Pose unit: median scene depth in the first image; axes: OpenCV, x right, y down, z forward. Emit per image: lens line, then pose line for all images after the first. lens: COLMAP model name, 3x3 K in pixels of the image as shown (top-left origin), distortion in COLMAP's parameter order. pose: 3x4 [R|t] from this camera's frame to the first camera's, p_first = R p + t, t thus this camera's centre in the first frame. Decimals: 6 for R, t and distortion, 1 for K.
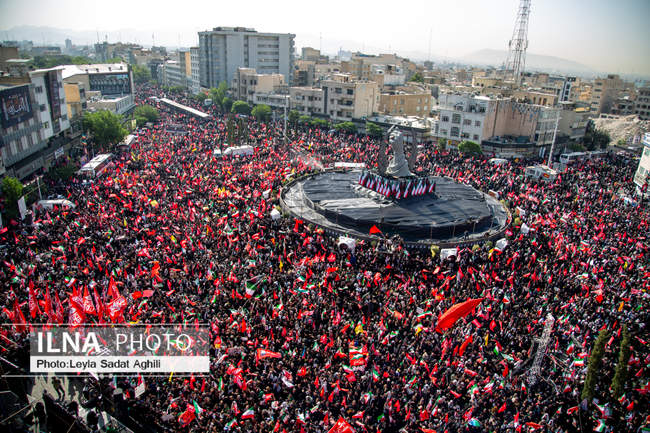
lens RADIAL K [[451.8, 0, 322.9], [0, 451.8, 213.0], [0, 0, 1]] dist [-0.103304, 0.051536]
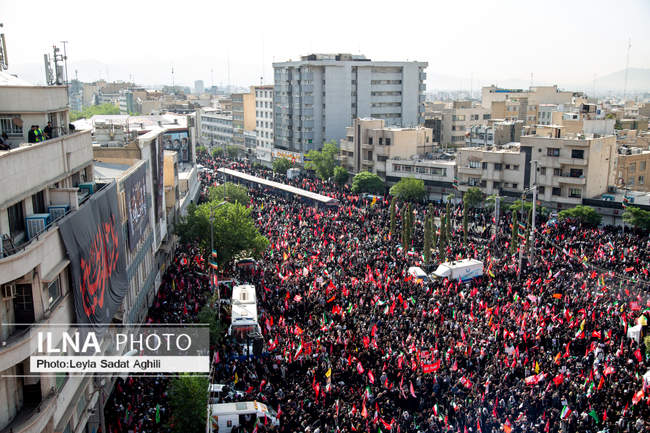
lens RADIAL K [[687.2, 0, 319.7], [0, 687.2, 216.5], [0, 0, 1]] dist [0.031612, 0.000000]
pose [[0.996601, -0.021480, -0.079533, -0.189877], [0.008353, 0.986781, -0.161844, -0.044866], [0.081958, 0.160629, 0.983606, 0.097572]]
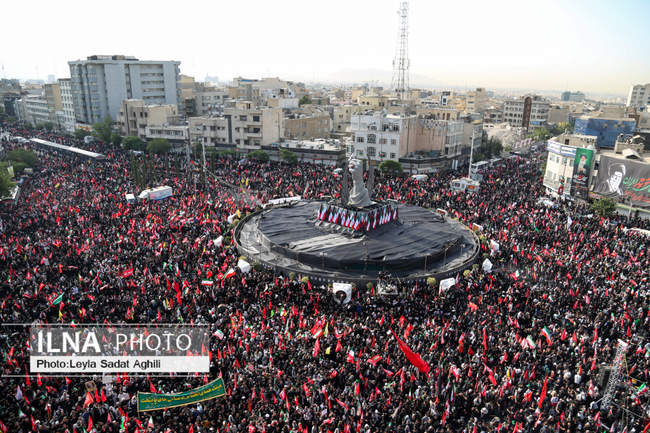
lens RADIAL K [[451.8, 0, 327.2], [0, 451.8, 213.9], [0, 0, 1]] dist [-0.103304, 0.051536]
pose [[0.956845, -0.109759, 0.269075, -0.069502], [0.122102, 0.992079, -0.029519, -0.020667], [-0.263703, 0.061099, 0.962667, 0.048402]]
